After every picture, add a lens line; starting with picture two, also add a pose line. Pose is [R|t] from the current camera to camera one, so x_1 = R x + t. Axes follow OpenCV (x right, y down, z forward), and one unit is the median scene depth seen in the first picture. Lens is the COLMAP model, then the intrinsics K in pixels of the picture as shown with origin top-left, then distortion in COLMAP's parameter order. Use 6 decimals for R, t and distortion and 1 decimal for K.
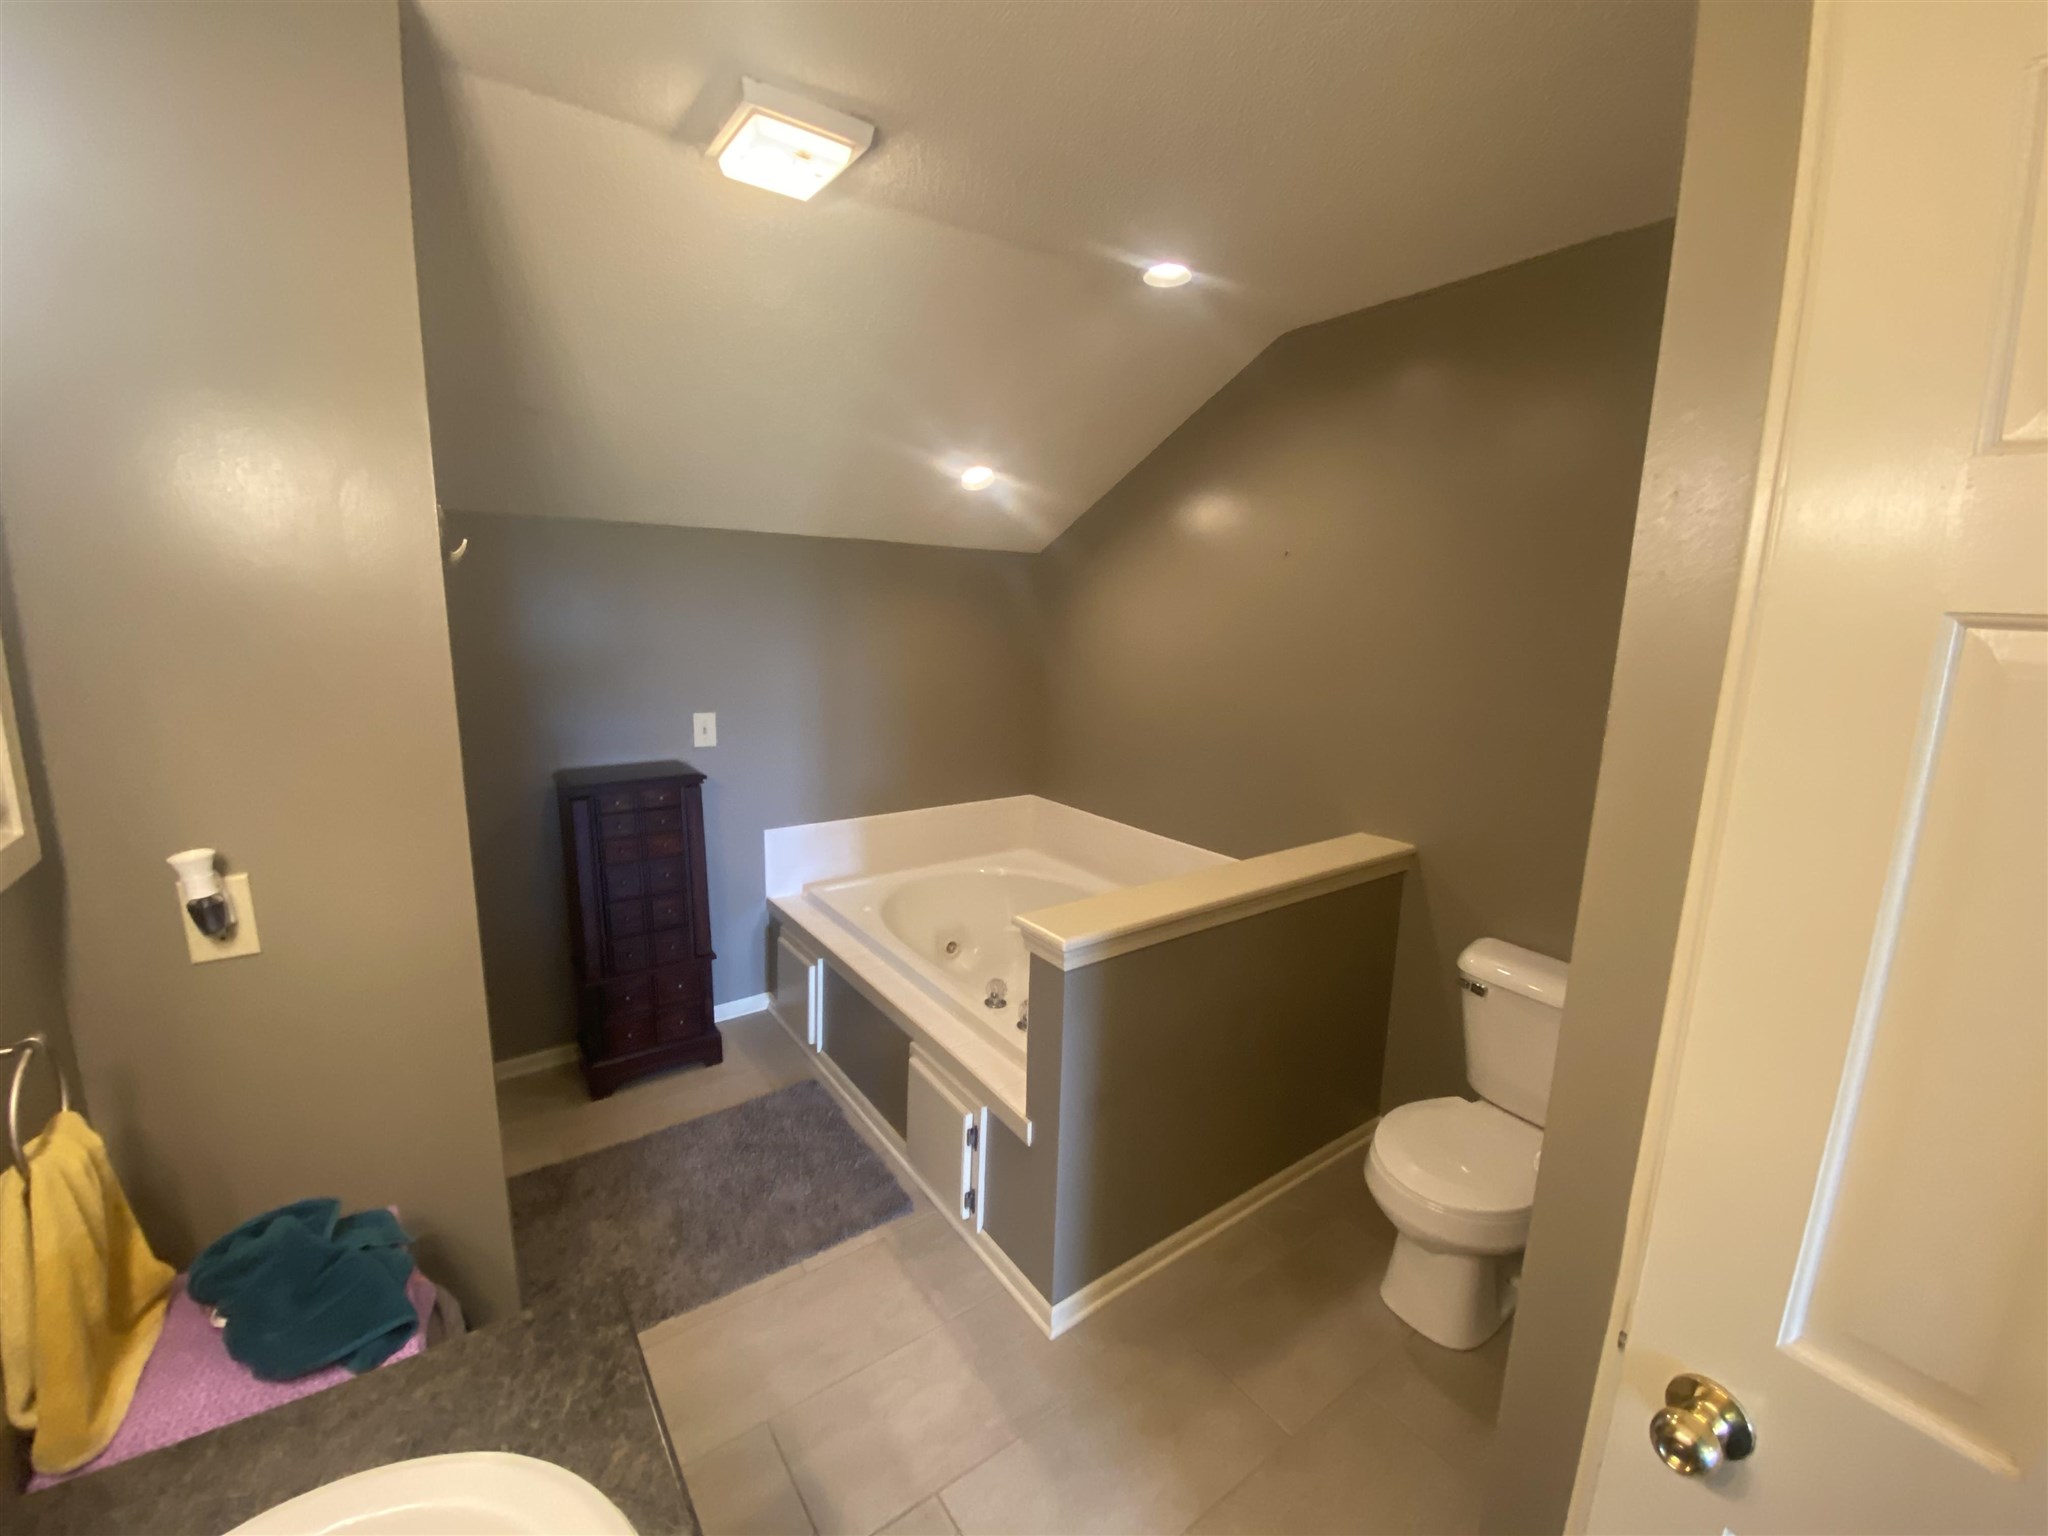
lens RADIAL K [[843.7, 0, 1030.4], [0, 843.7, 756.5], [0, 0, 1]] dist [0.001707, -0.006854]
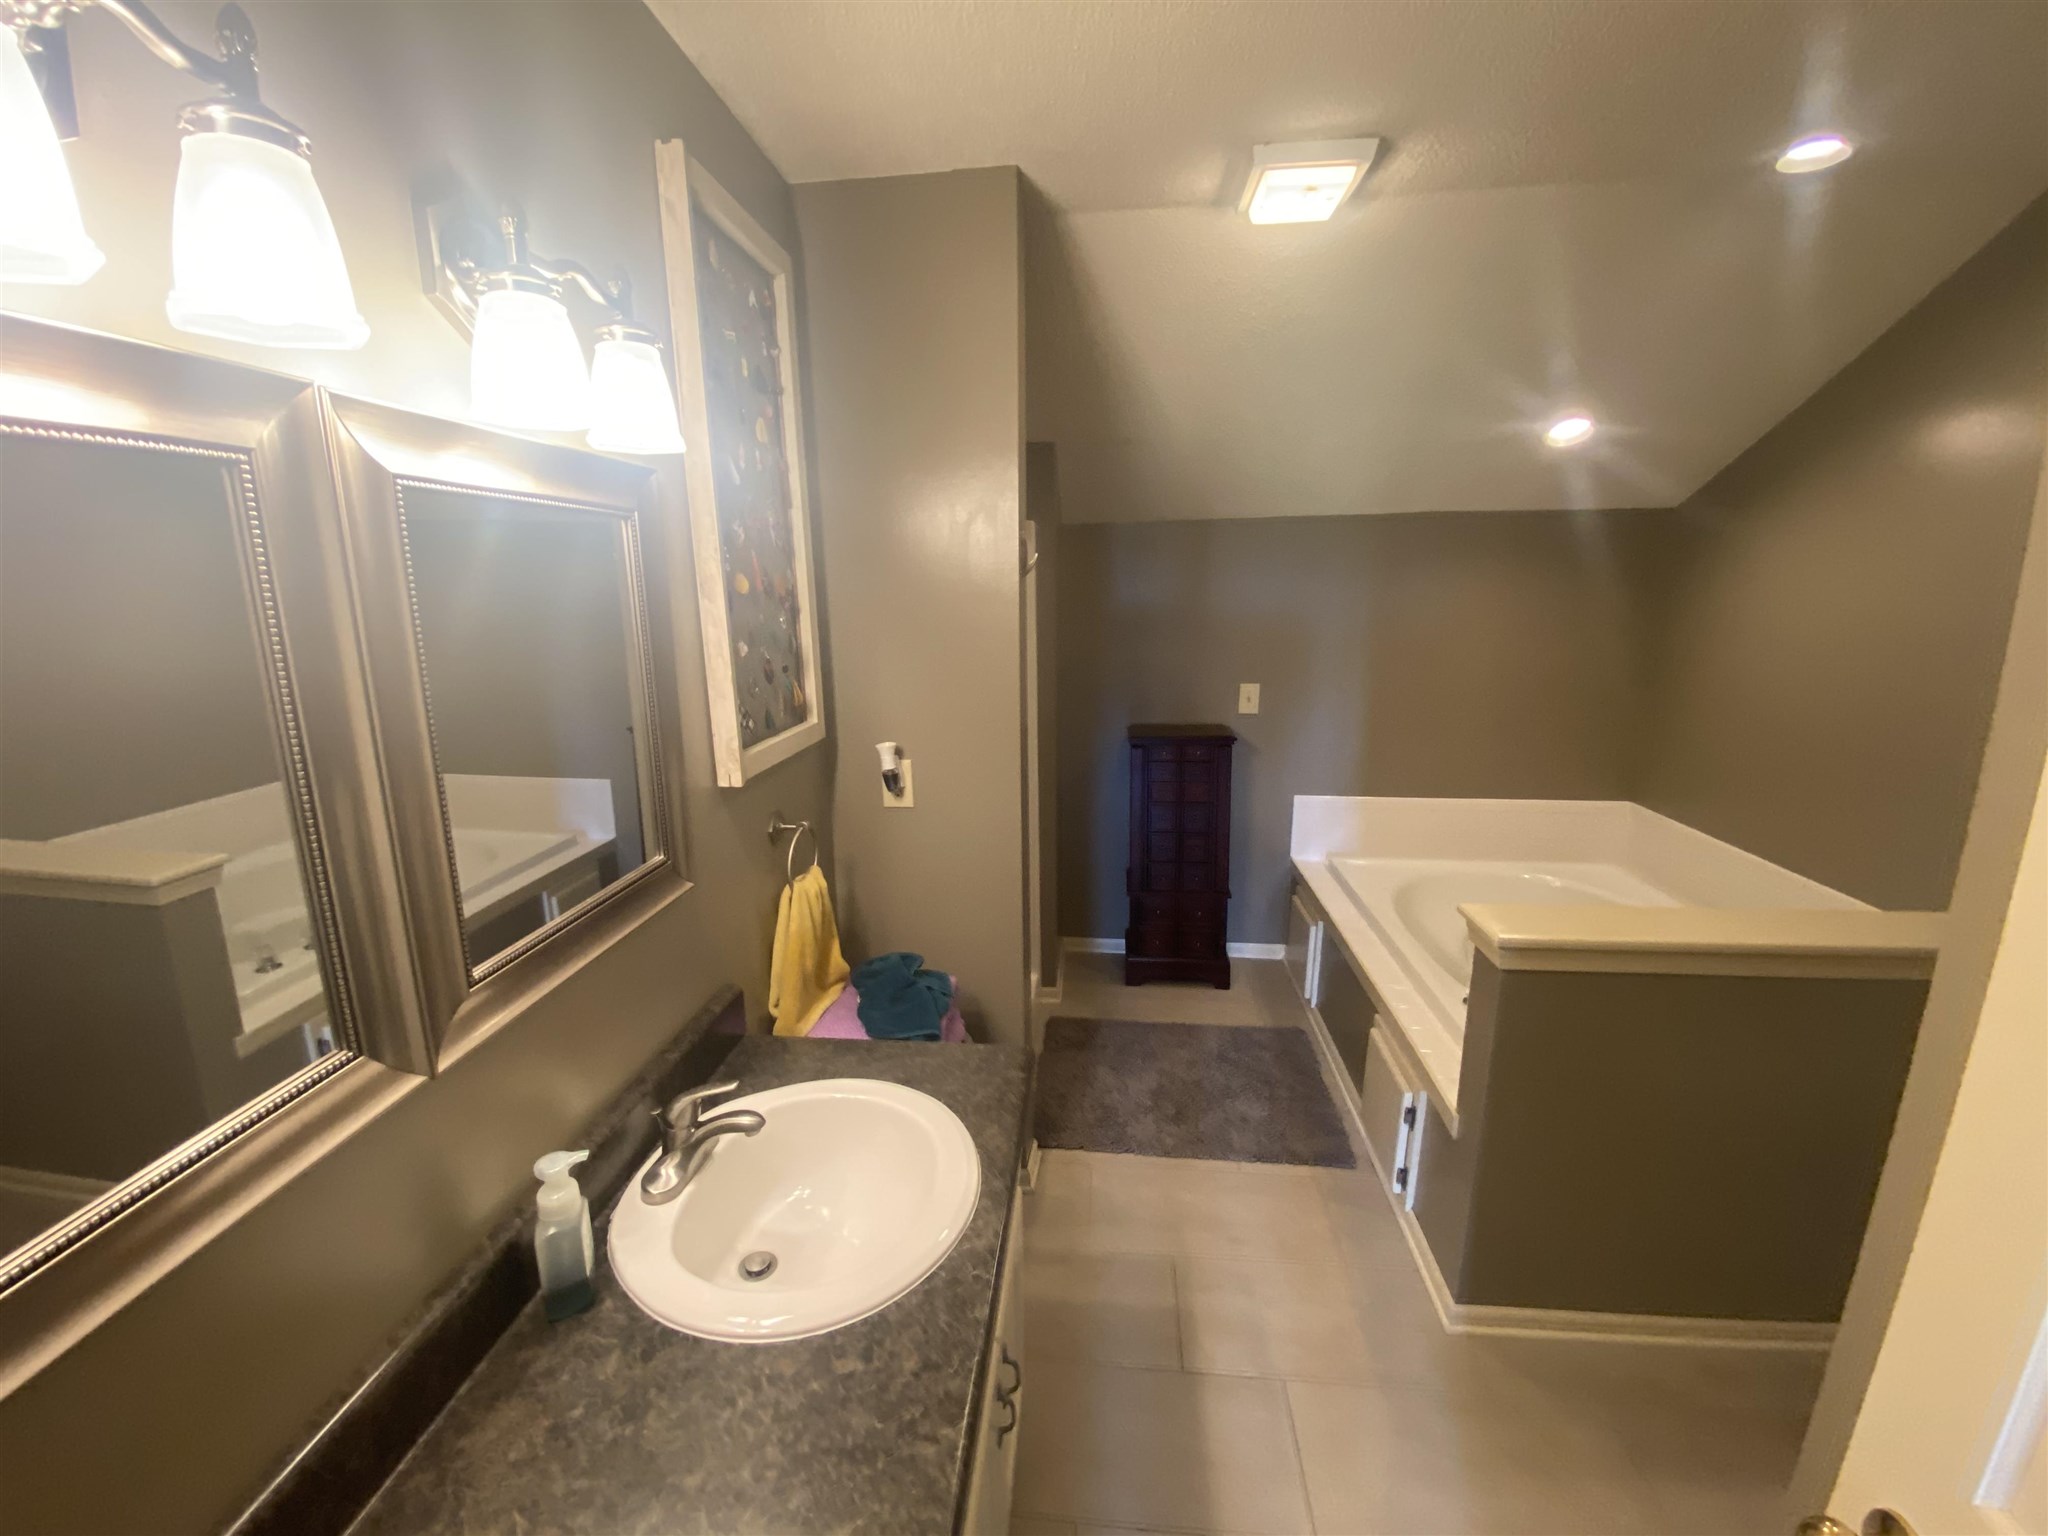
lens RADIAL K [[843.7, 0, 1021.7], [0, 843.7, 761.7], [0, 0, 1]] dist [0.001707, -0.006854]
pose [[0.743596, 0.114288, -0.658790, 0.197224], [-0.092888, 0.993387, 0.067488, 0.004939], [0.662146, 0.011010, 0.749294, -0.065706]]
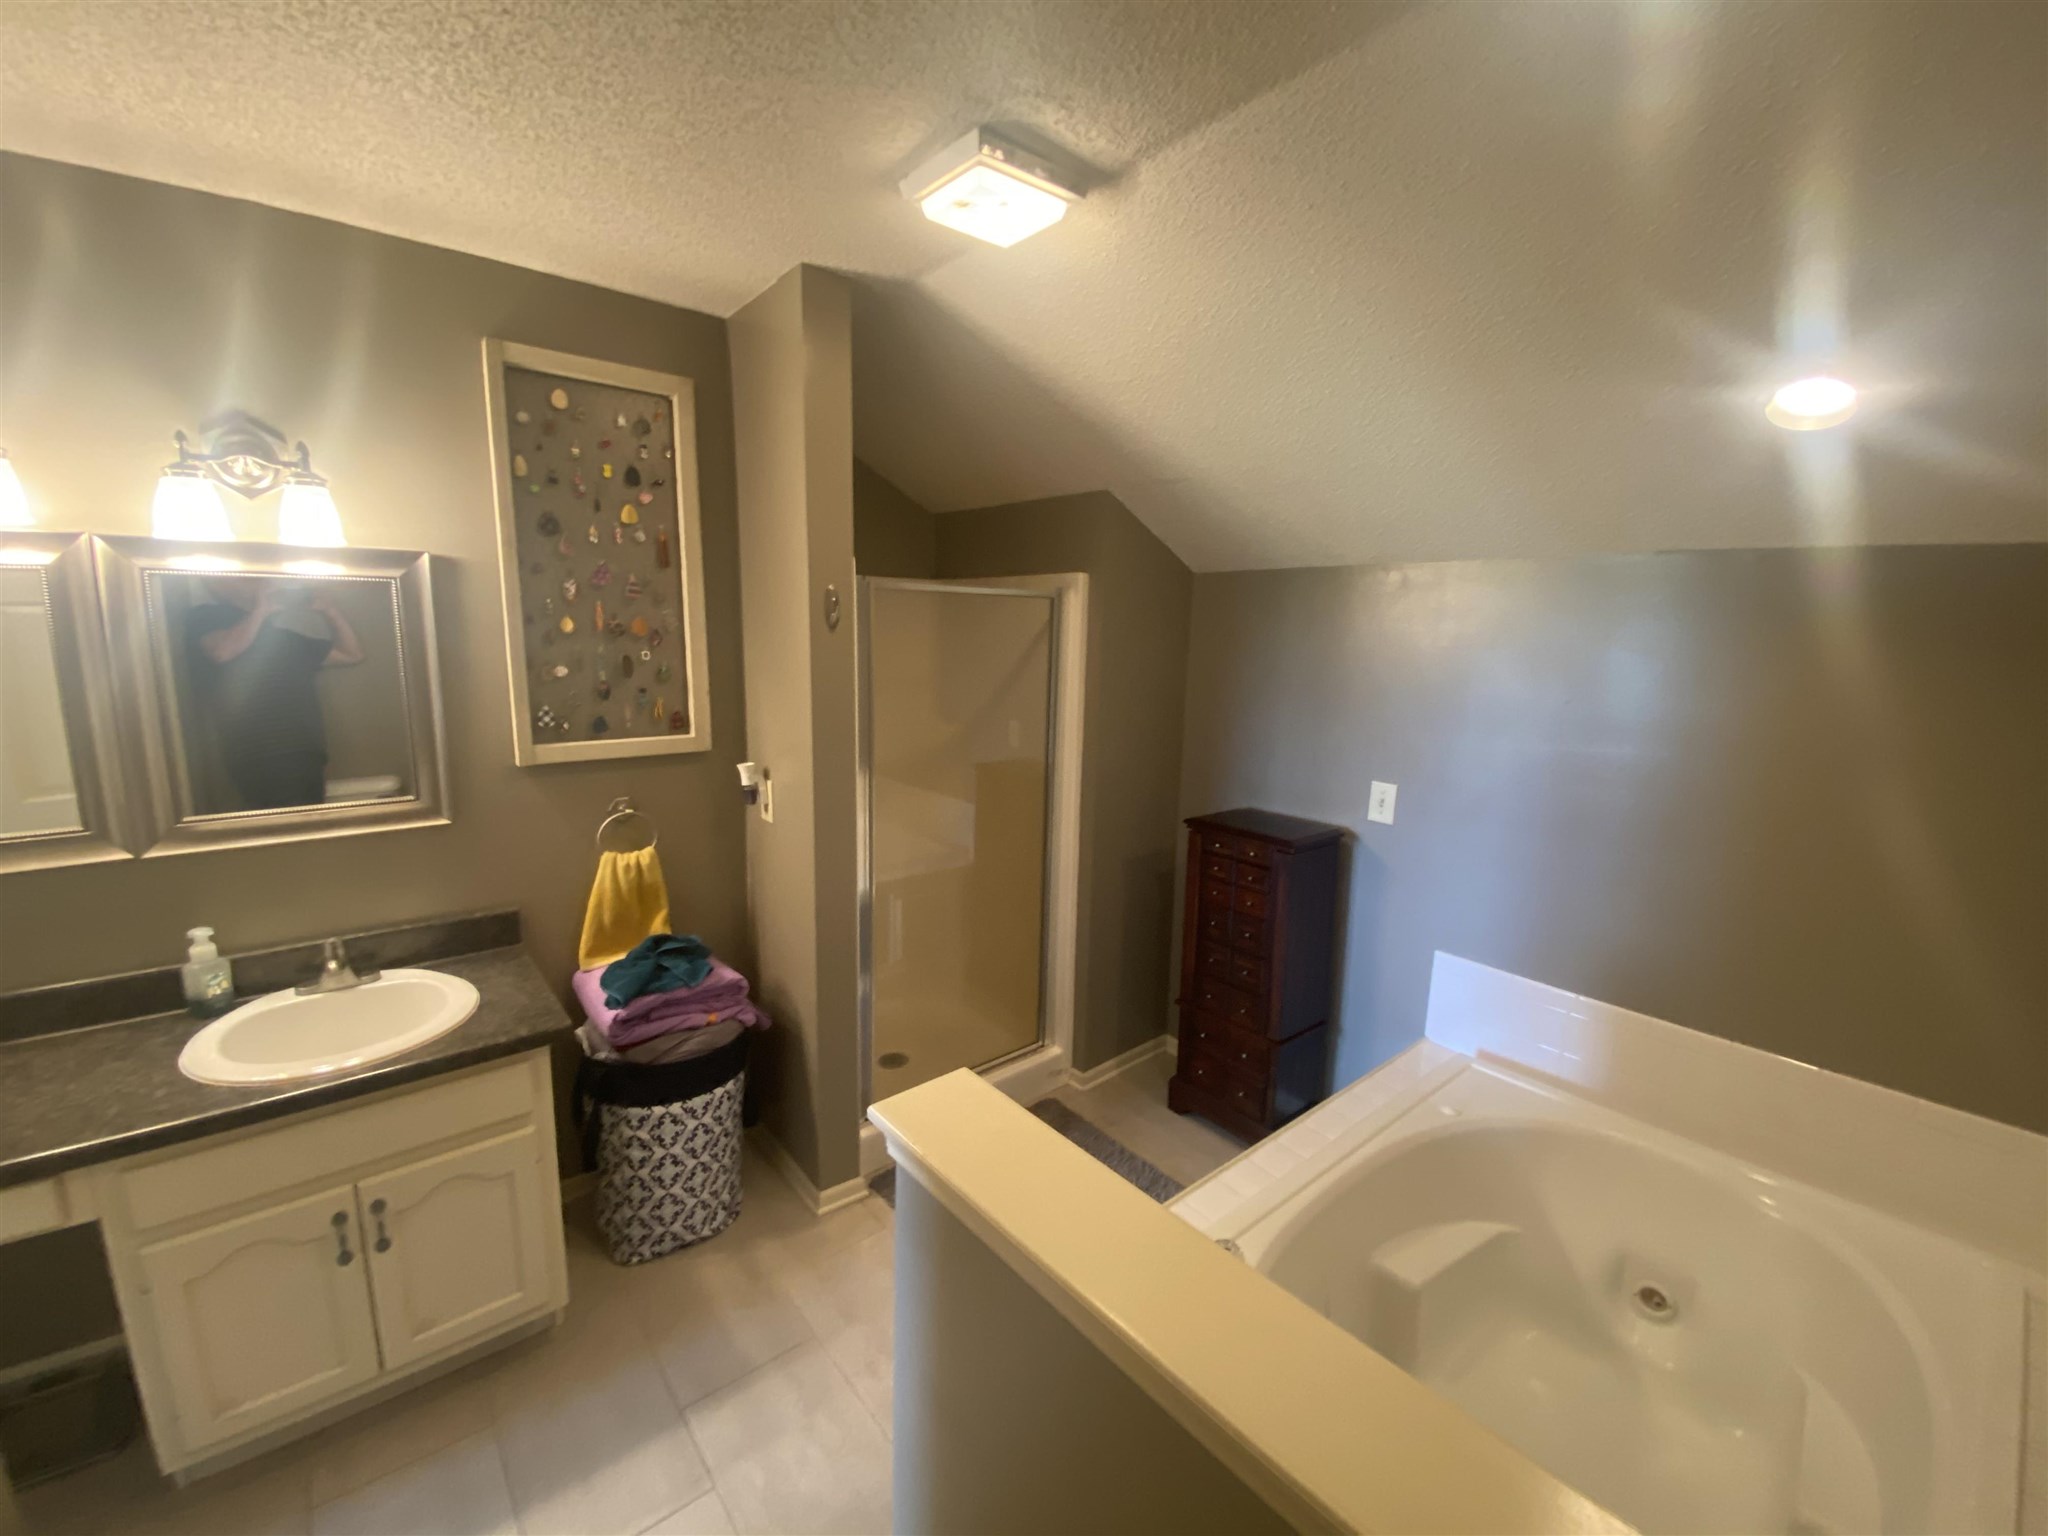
lens RADIAL K [[843.7, 0, 1012.3], [0, 843.7, 766.4], [0, 0, 1]] dist [0.001707, -0.006854]
pose [[0.051558, 0.152562, -0.986948, 0.574120], [-0.193297, 0.971098, 0.140015, -0.156598], [0.979785, 0.183555, 0.079558, 0.791515]]
